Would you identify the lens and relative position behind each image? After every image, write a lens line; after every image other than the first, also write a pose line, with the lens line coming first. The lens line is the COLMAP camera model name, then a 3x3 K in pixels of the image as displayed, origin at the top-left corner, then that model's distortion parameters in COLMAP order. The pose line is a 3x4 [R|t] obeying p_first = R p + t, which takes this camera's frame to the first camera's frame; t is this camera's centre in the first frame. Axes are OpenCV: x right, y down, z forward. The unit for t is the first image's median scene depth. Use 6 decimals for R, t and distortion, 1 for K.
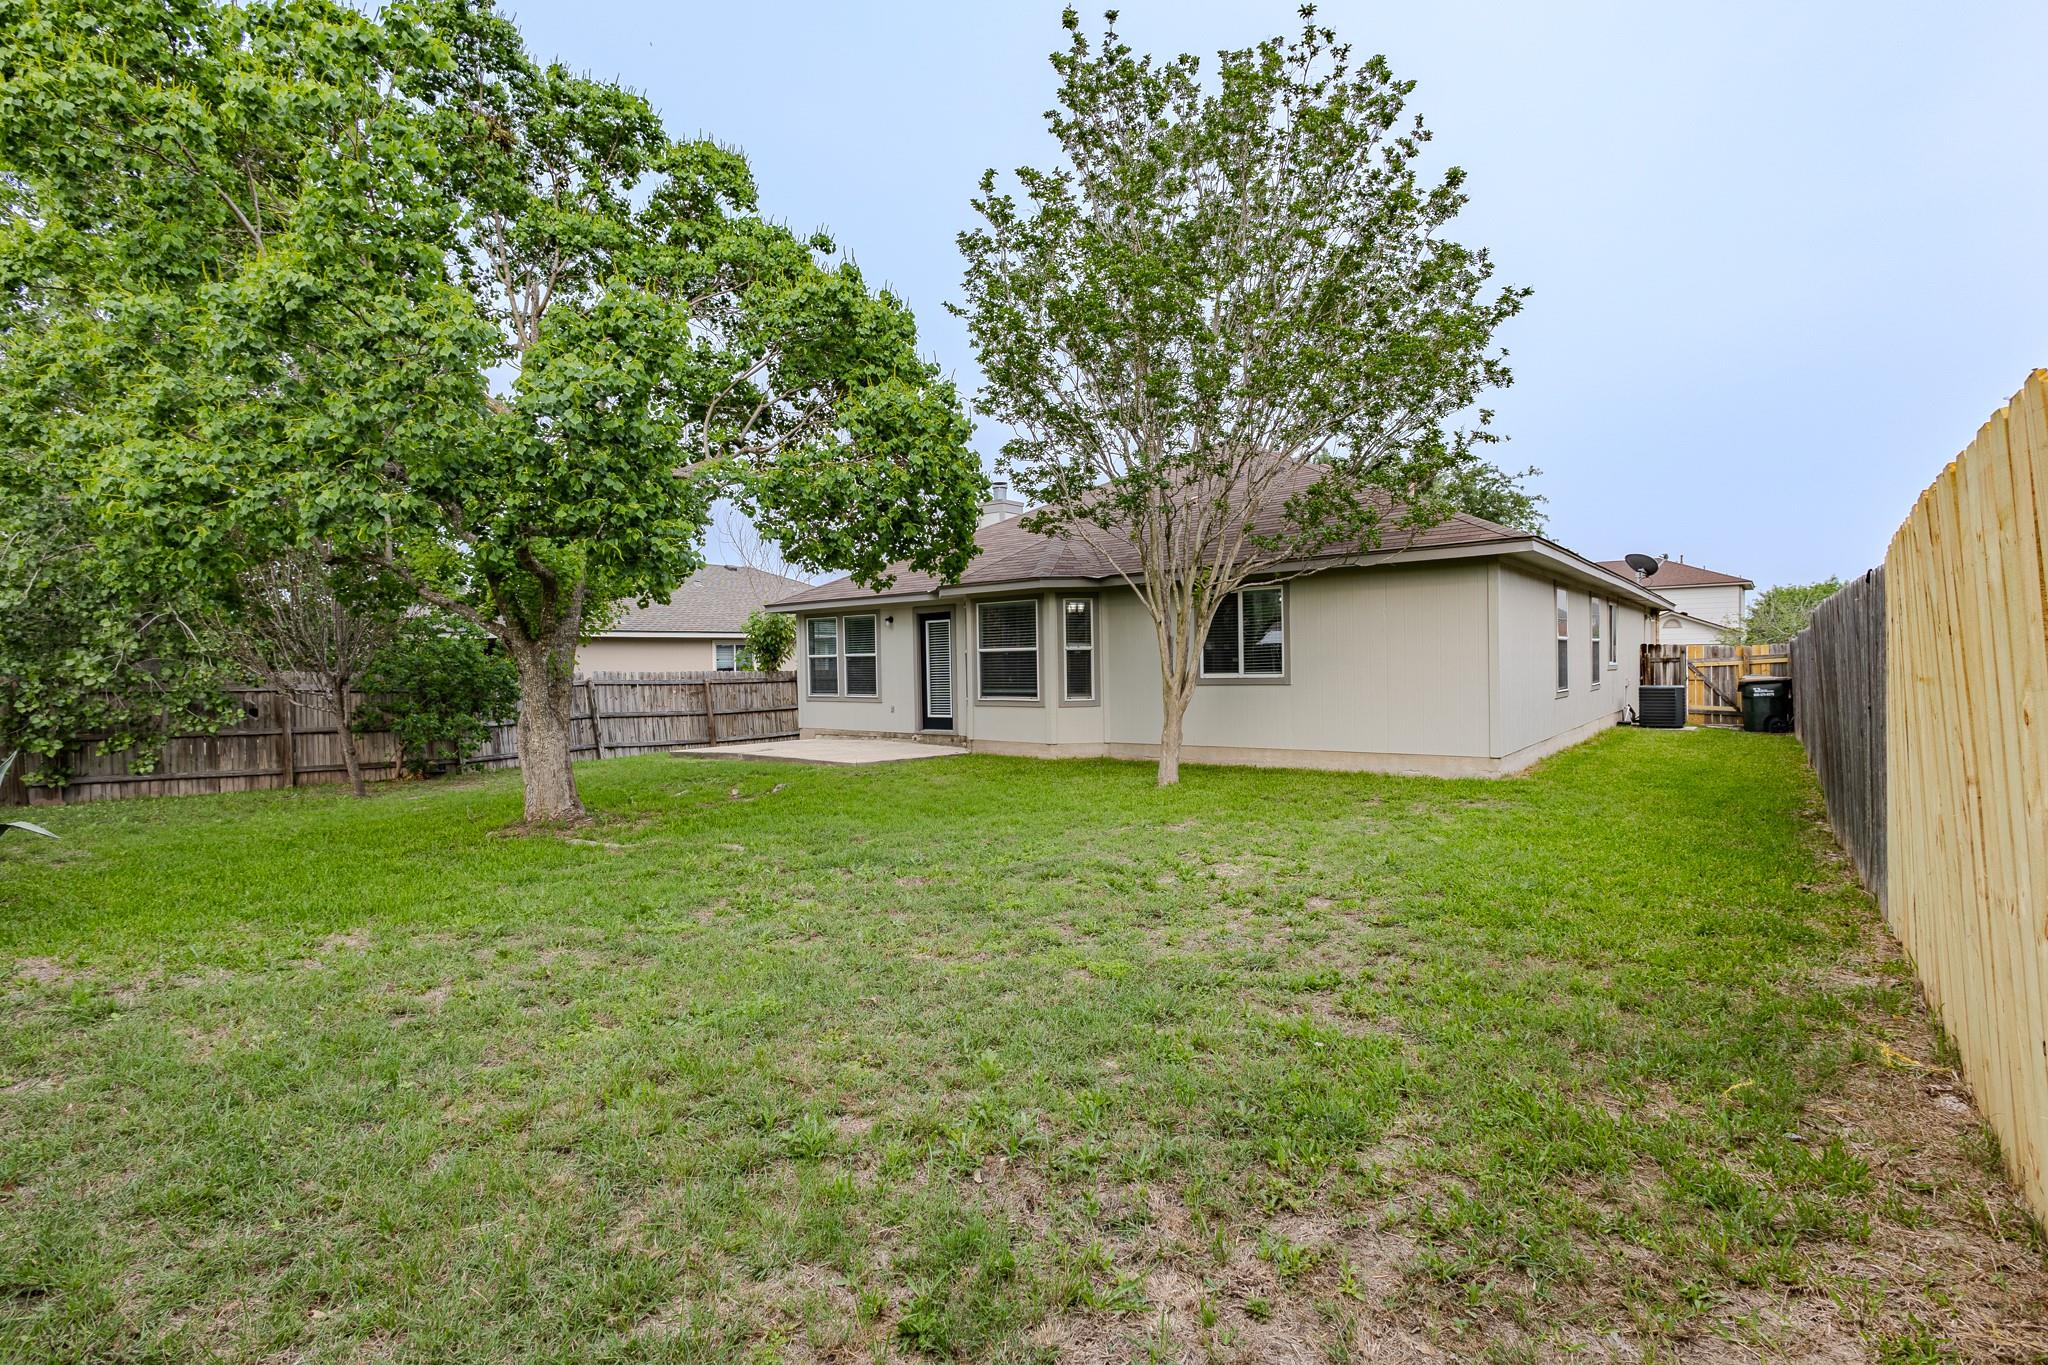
lens RADIAL K [[941.7, 0, 1029.9], [0, 941.7, 684.9], [0, 0, 1]] dist [-0.025666, -0.000794]
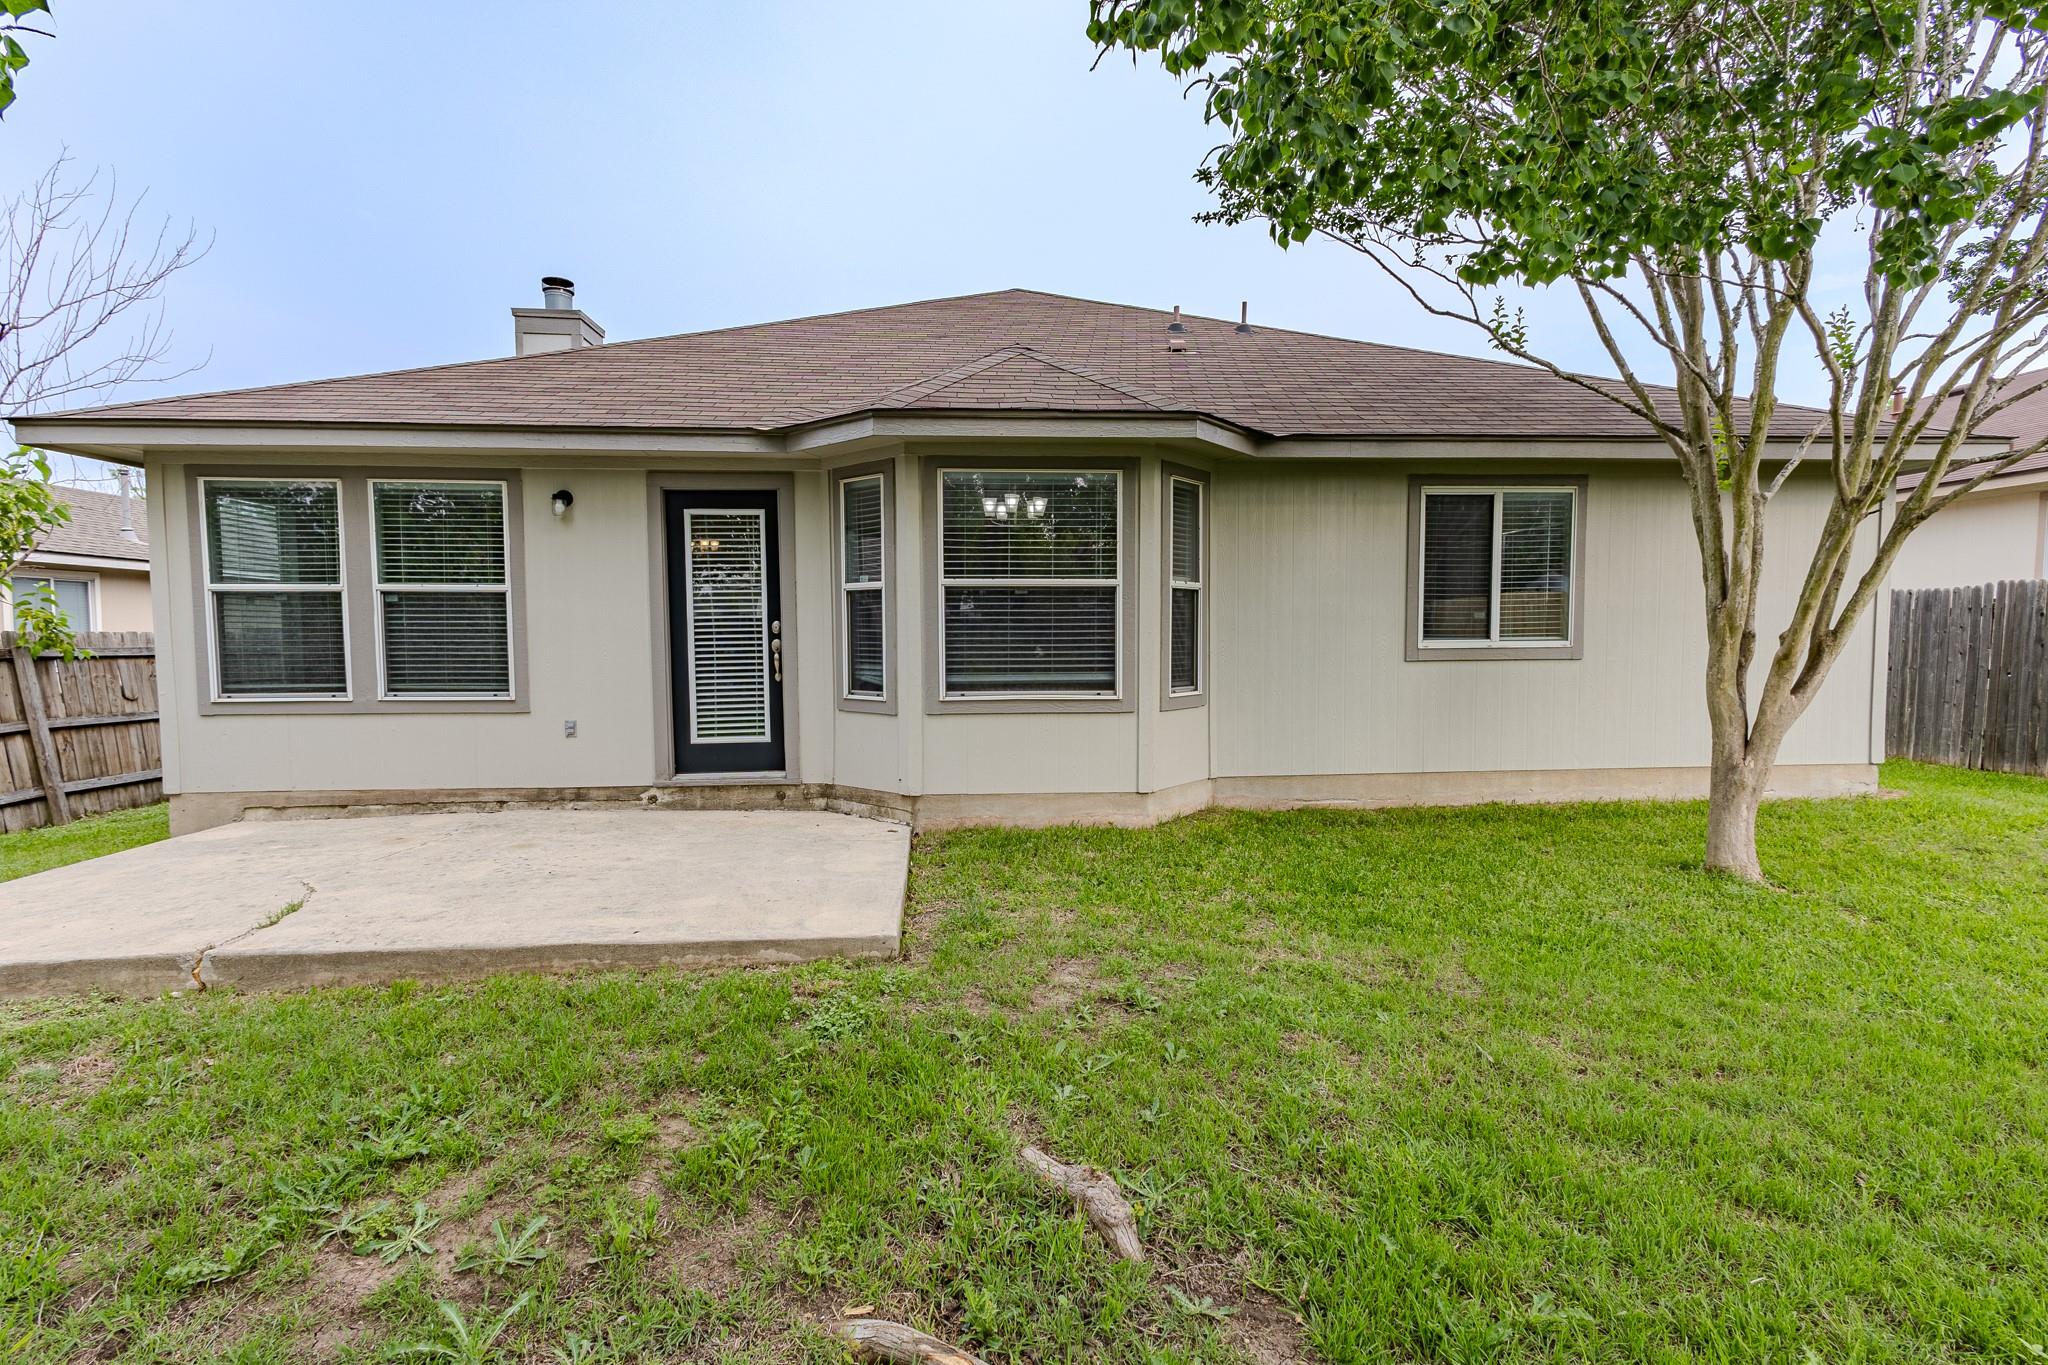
lens RADIAL K [[917.7, 0, 1024.0], [0, 917.7, 682.5], [0, 0, 1]] dist [-0.000194, -0.000050]
pose [[0.731900, -0.026794, 0.680885, -0.281807], [0.005849, 0.999437, 0.033043, -0.005100], [-0.681387, -0.020202, 0.731644, 0.626790]]
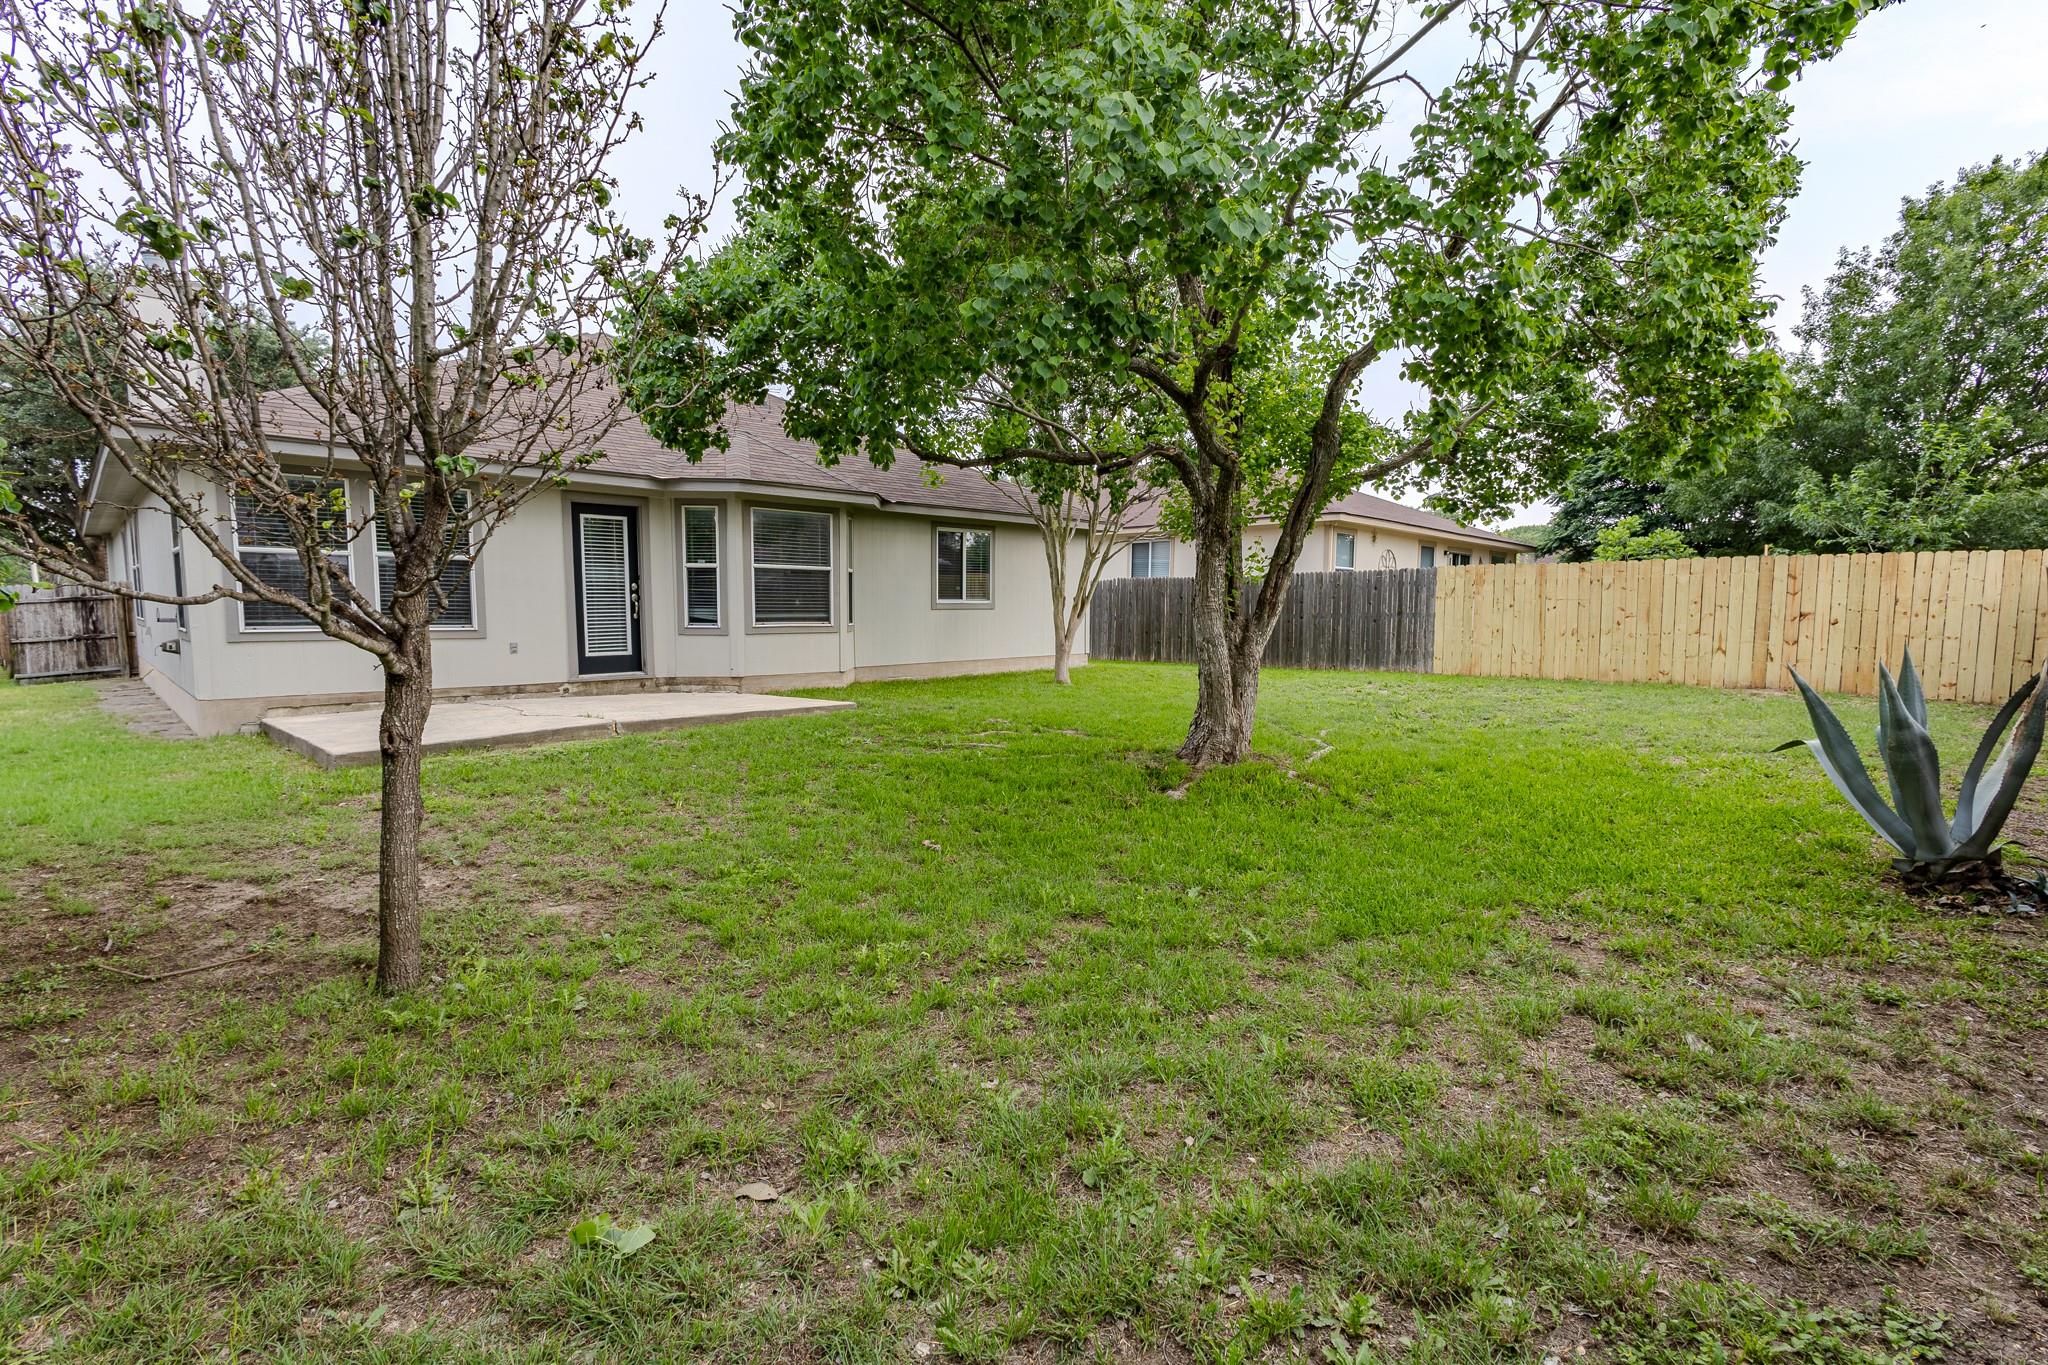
lens RADIAL K [[927.9, 0, 1023.3], [0, 927.9, 678.1], [0, 0, 1]] dist [0.018502, -0.007496]
pose [[0.102563, -0.070227, 0.992244, -0.765196], [0.004148, 0.997526, 0.070172, 0.004087], [-0.994718, -0.003081, 0.102600, 0.635169]]
